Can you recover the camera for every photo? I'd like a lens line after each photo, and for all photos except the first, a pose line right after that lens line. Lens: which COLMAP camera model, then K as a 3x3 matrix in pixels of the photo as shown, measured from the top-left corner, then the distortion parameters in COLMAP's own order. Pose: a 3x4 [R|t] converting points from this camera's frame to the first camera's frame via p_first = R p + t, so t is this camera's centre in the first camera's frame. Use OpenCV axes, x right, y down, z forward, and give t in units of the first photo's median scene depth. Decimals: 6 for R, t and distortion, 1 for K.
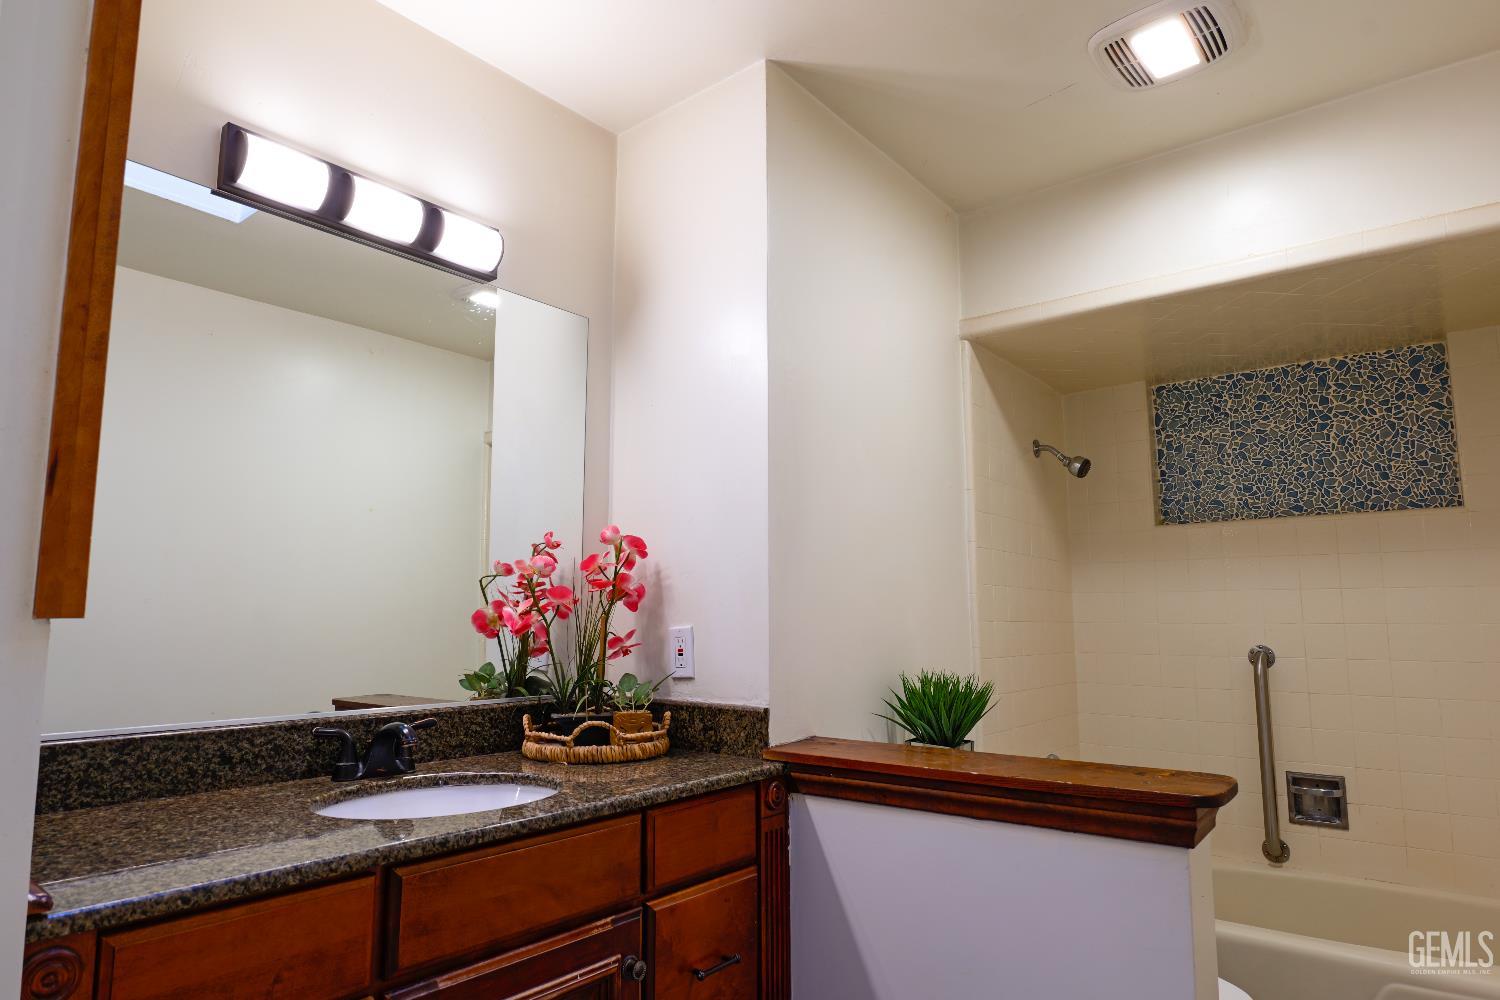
lens RADIAL K [[873.4, 0, 750.8], [0, 873.4, 507.5], [0, 0, 1]] dist [-0.028256, 0.012971]
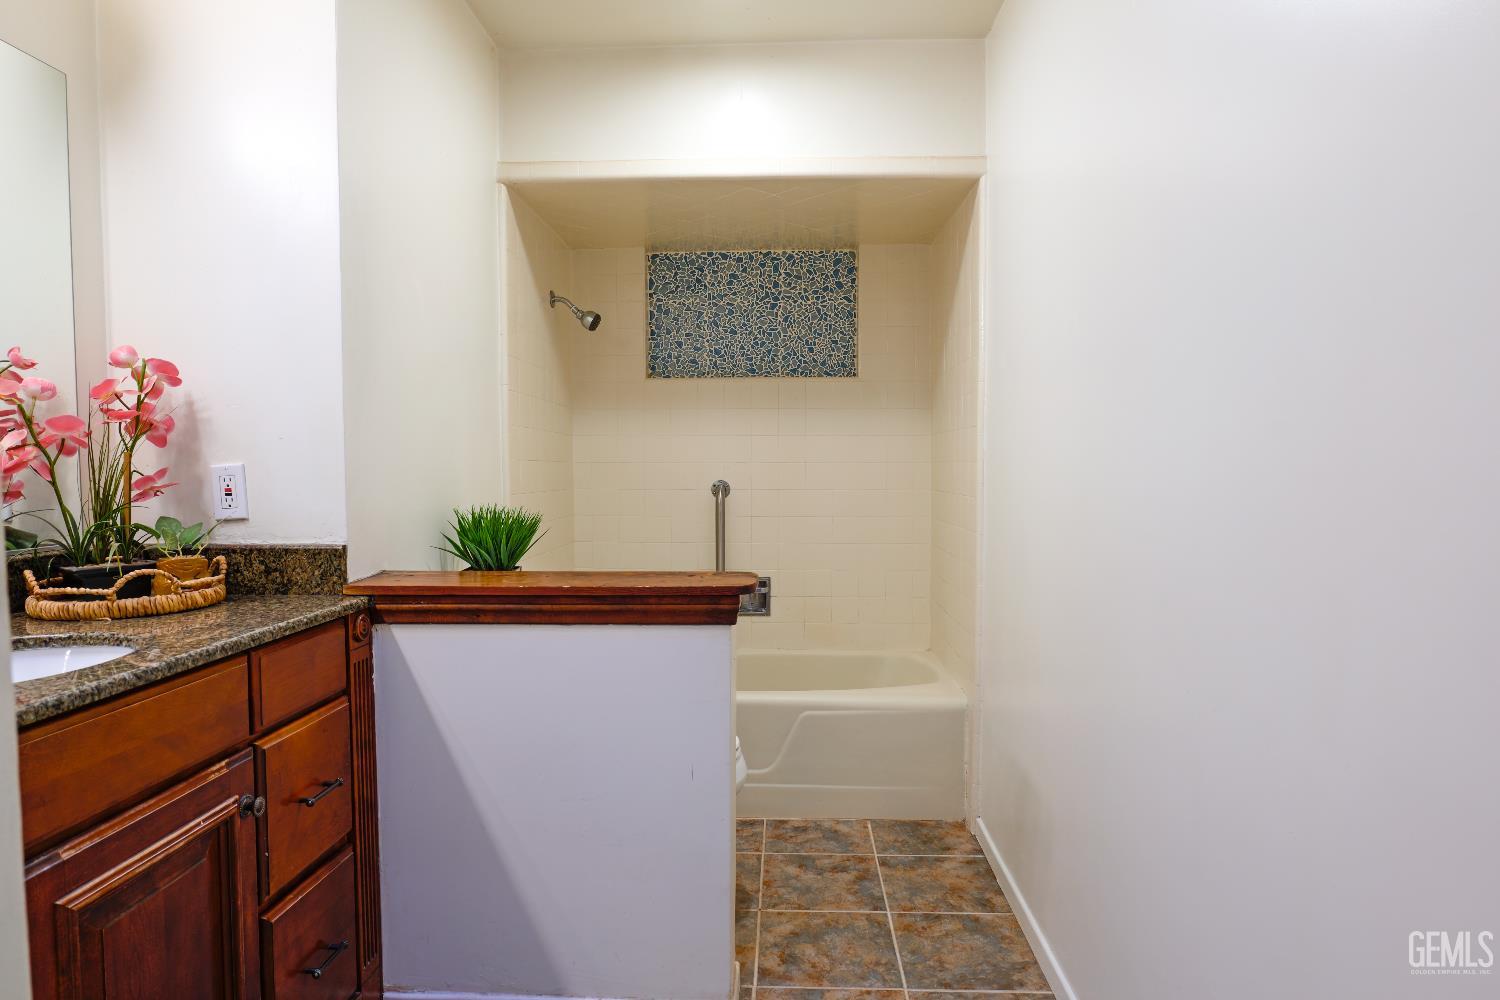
lens RADIAL K [[873.4, 0, 750.8], [0, 873.4, 504.0], [0, 0, 1]] dist [-0.028256, 0.012971]
pose [[0.807607, -0.029946, 0.588961, -0.196634], [-0.072922, 0.985974, 0.150127, 0.002730], [-0.585196, -0.164192, 0.794095, -0.046708]]
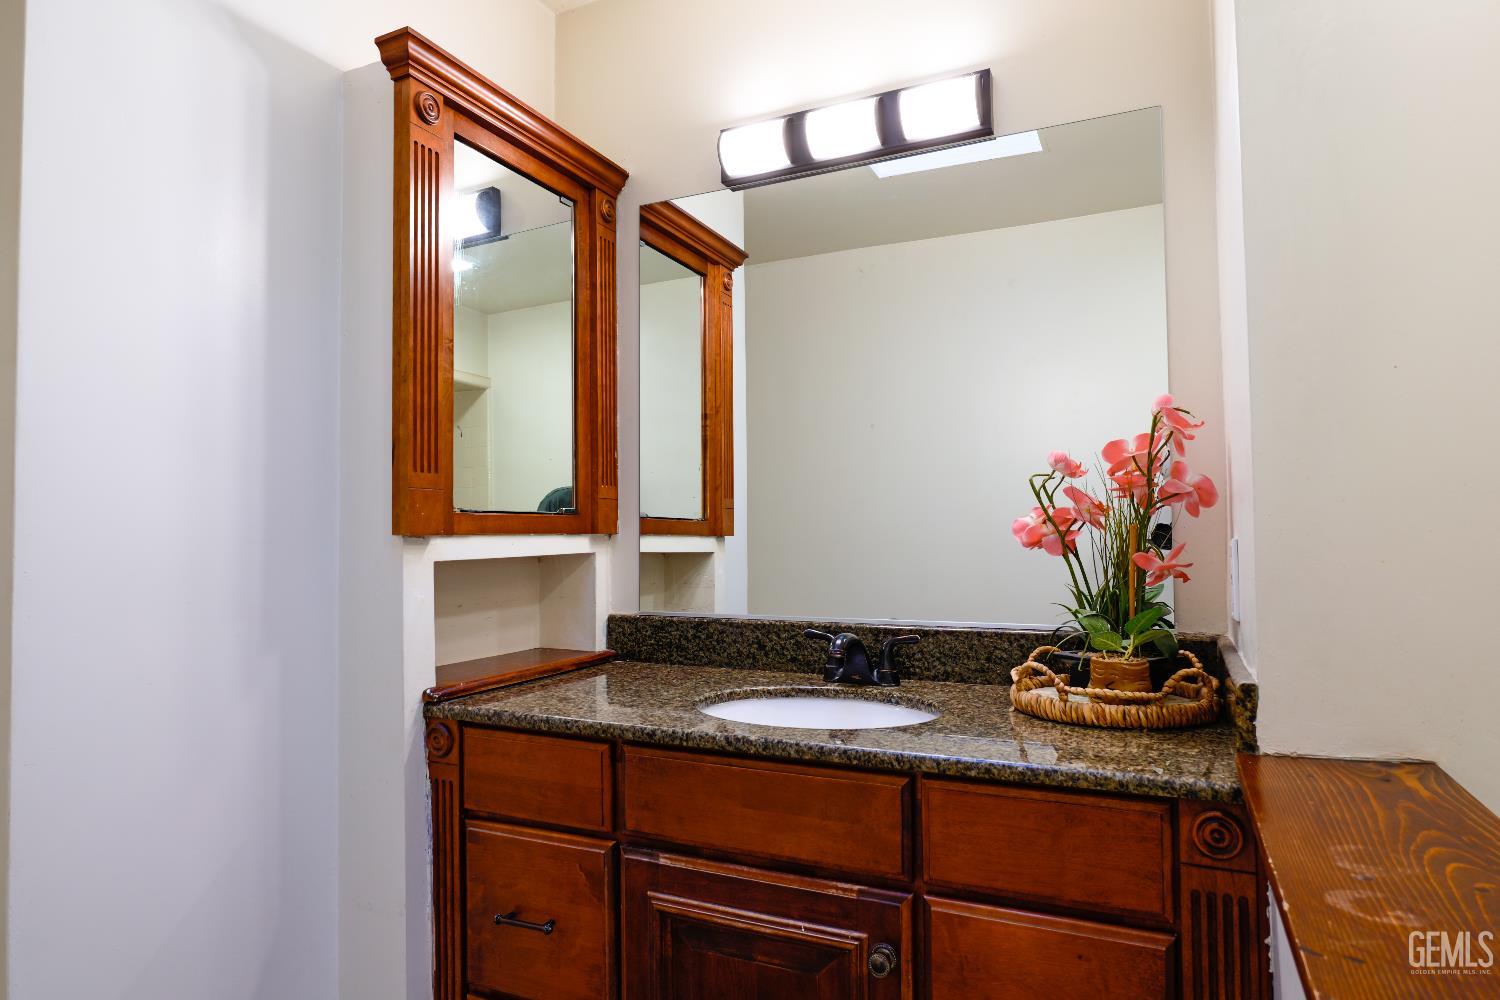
lens RADIAL K [[873.4, 0, 748.6], [0, 873.4, 507.8], [0, 0, 1]] dist [-0.028256, 0.012971]
pose [[0.233577, -0.033029, -0.971777, 0.508707], [0.132785, 0.991143, -0.001771, 0.078951], [0.963229, -0.128624, 0.235894, 0.596293]]
